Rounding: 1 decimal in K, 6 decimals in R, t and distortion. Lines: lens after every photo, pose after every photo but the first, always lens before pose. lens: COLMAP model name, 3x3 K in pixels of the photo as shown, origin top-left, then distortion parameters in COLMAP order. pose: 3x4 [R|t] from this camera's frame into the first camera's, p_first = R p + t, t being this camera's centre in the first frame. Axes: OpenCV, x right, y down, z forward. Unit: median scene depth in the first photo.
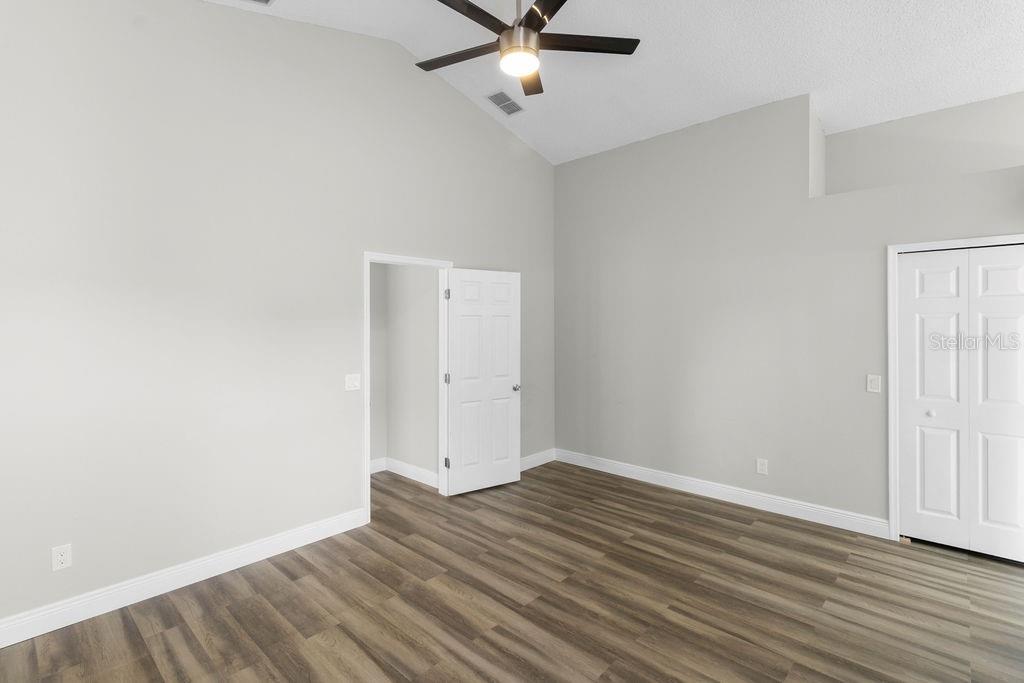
lens RADIAL K [[483.7, 0, 519.6], [0, 483.7, 316.4], [0, 0, 1]] dist [0.002009, 0.000098]
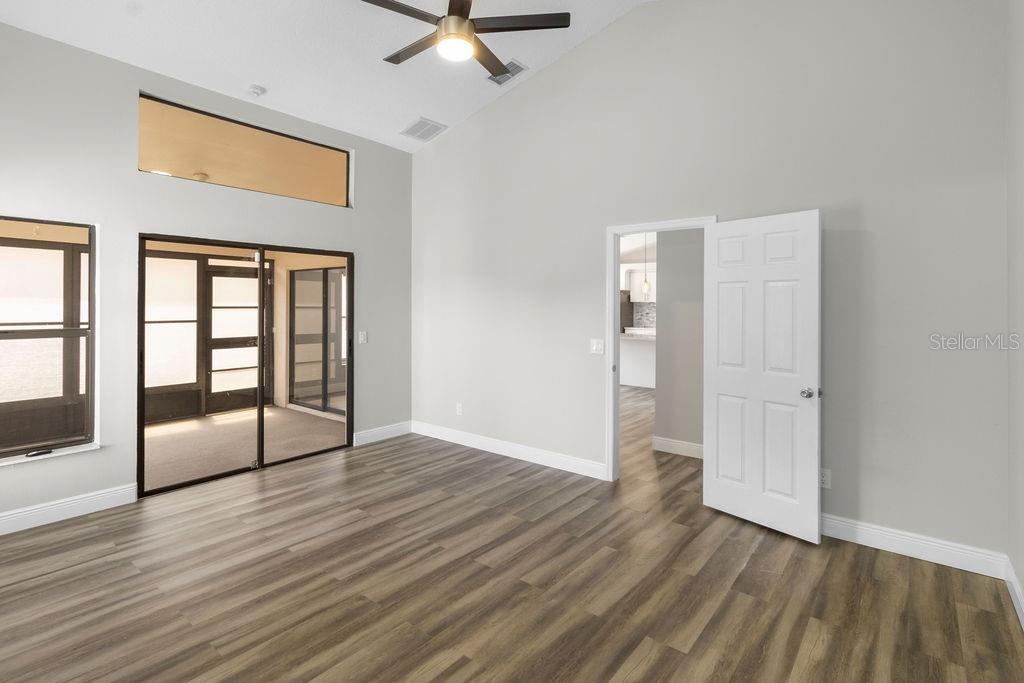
lens RADIAL K [[503.6, 0, 525.9], [0, 503.6, 301.7], [0, 0, 1]] dist [0.002043, 0.000349]
pose [[0.075411, -0.003070, -0.997148, 0.897692], [0.008020, 0.999965, -0.002472, 0.037880], [0.997120, -0.007811, 0.075433, 0.844054]]
